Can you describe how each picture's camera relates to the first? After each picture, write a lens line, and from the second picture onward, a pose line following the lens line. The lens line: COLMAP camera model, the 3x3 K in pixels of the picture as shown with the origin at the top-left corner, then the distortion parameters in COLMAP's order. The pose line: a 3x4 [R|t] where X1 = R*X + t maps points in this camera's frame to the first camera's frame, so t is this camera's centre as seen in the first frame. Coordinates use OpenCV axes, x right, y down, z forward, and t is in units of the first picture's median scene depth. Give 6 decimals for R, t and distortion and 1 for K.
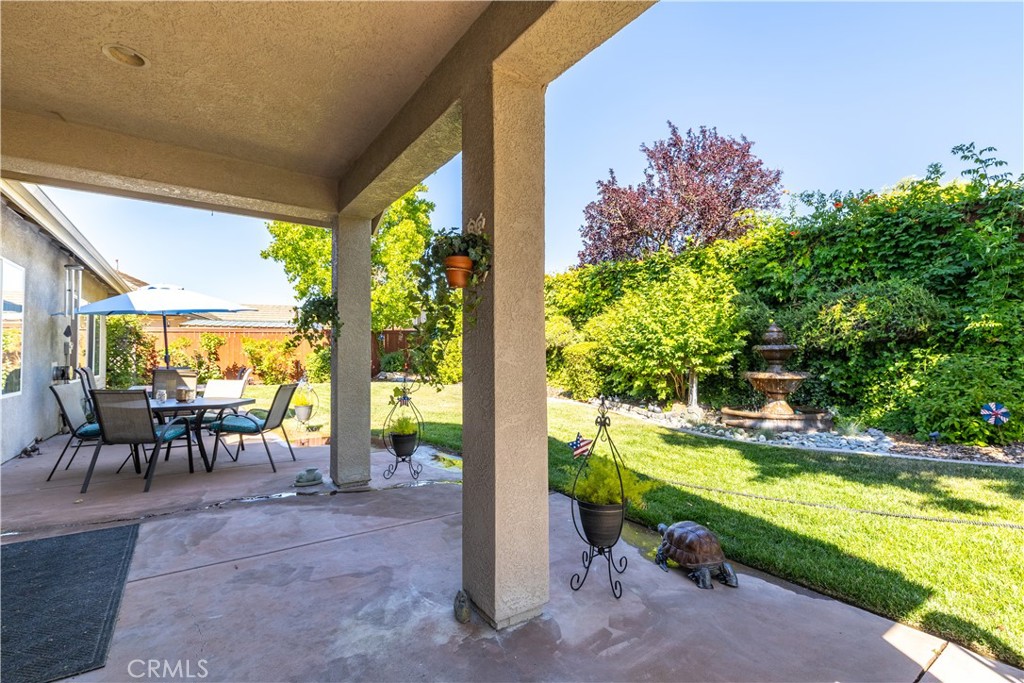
lens RADIAL K [[466.9, 0, 512.8], [0, 466.9, 345.7], [0, 0, 1]] dist [-0.001362, -0.000205]
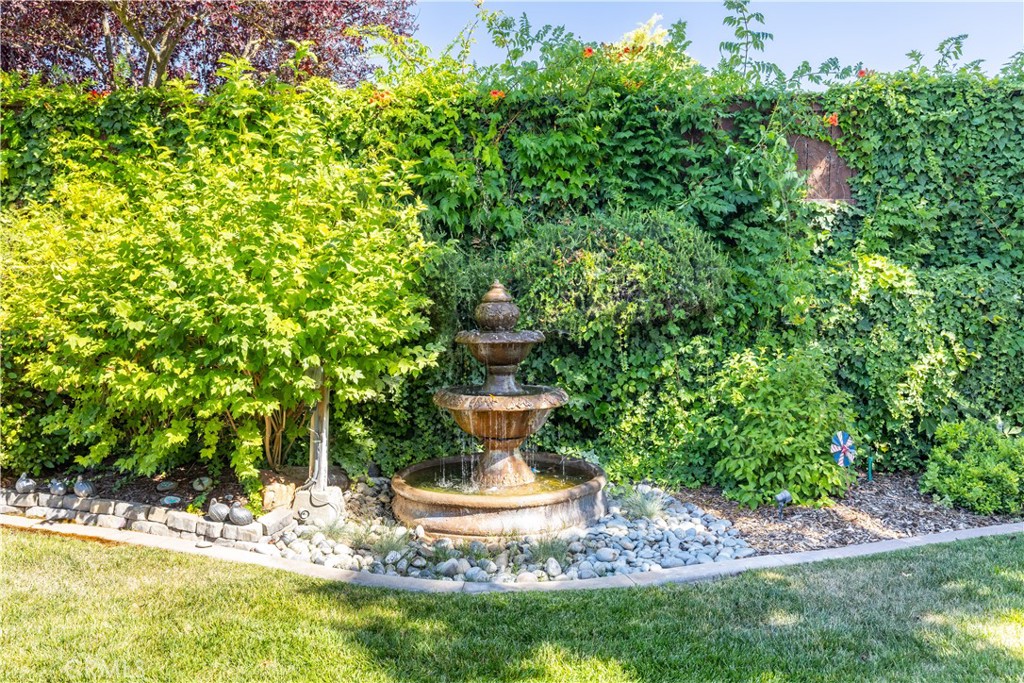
lens RADIAL K [[791.1, 0, 512.3], [0, 791.1, 335.1], [0, 0, 1]] dist [-0.000564, 0.000250]
pose [[0.631745, -0.026122, 0.774736, -0.023628], [-0.015638, 0.998799, 0.046429, -0.030871], [-0.775019, -0.041447, 0.630577, 0.467674]]
